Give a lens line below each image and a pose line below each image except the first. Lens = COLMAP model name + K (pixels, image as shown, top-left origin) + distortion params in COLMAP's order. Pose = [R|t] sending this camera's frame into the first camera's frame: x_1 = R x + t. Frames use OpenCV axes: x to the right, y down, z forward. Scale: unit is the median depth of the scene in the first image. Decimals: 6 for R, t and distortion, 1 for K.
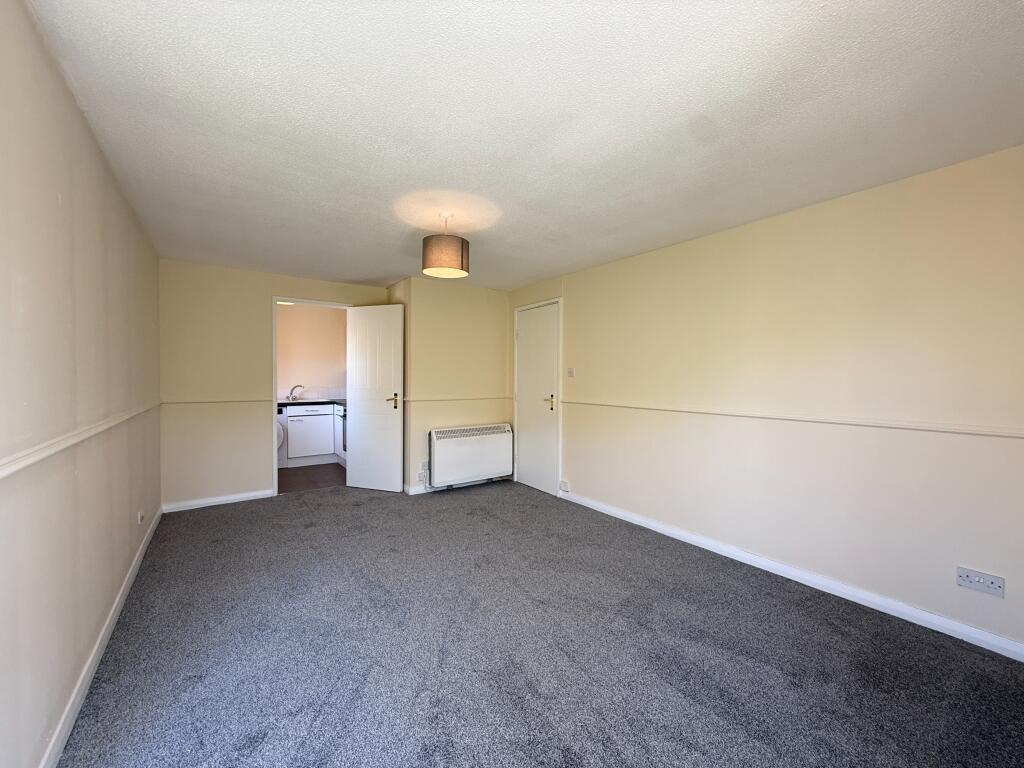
lens RADIAL K [[410.0, 0, 512.0], [0, 410.0, 384.0], [0, 0, 1]] dist [0.001975, -0.000071]
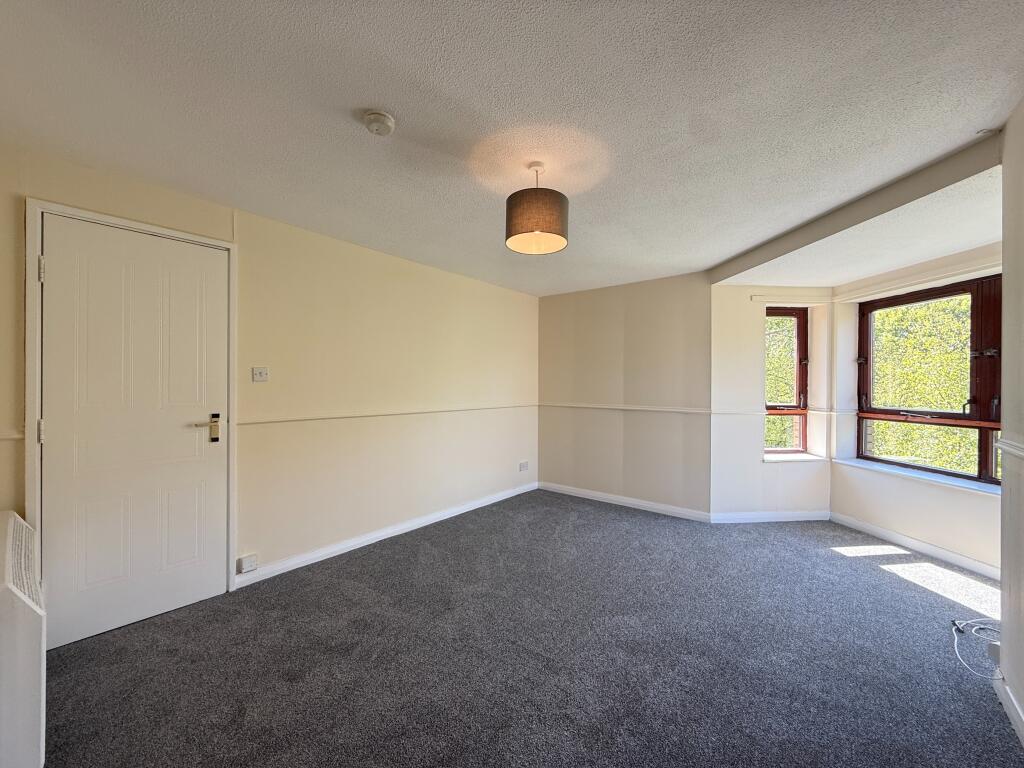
lens RADIAL K [[410.0, 0, 512.0], [0, 410.0, 384.0], [0, 0, 1]] dist [0.001975, -0.000071]
pose [[-0.259584, -0.005158, 0.965707, -0.688728], [0.014611, 0.999850, 0.009268, -0.016672], [-0.965610, 0.016516, -0.259470, 0.979335]]
